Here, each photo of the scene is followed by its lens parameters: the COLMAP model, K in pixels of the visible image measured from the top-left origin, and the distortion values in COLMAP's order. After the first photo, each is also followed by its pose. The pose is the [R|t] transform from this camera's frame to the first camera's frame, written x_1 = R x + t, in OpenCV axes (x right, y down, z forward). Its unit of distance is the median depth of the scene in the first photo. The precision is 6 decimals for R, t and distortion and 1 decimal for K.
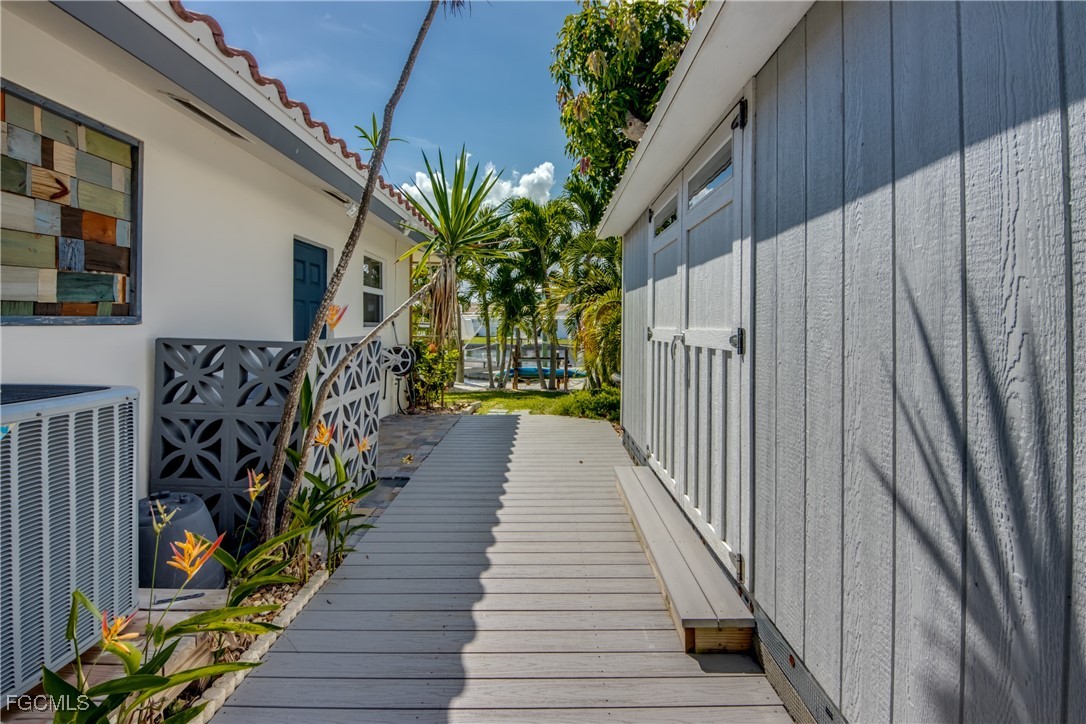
lens RADIAL K [[466.2, 0, 560.4], [0, 466.2, 321.5], [0, 0, 1]] dist [0.037433, -0.026913]
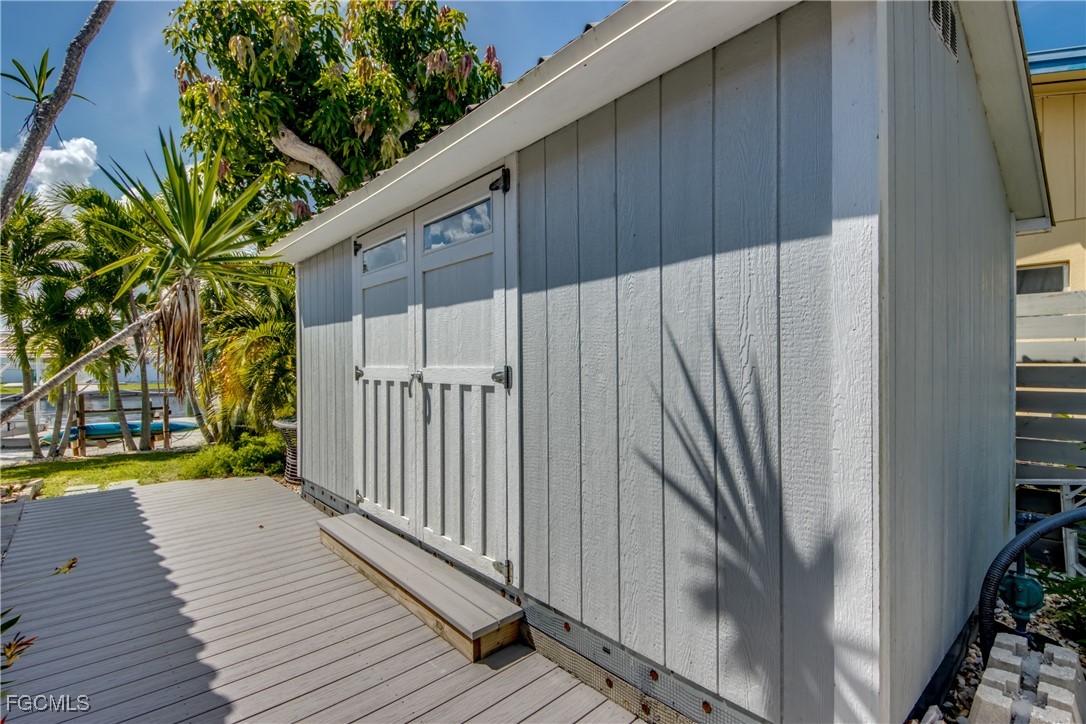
lens RADIAL K [[473.4, 0, 525.3], [0, 473.4, 365.3], [0, 0, 1]] dist [0.044350, -0.037116]
pose [[0.766382, -0.013928, 0.642234, -0.419317], [0.005063, 0.999865, 0.015642, -0.007196], [-0.642365, -0.008736, 0.766349, 0.091257]]
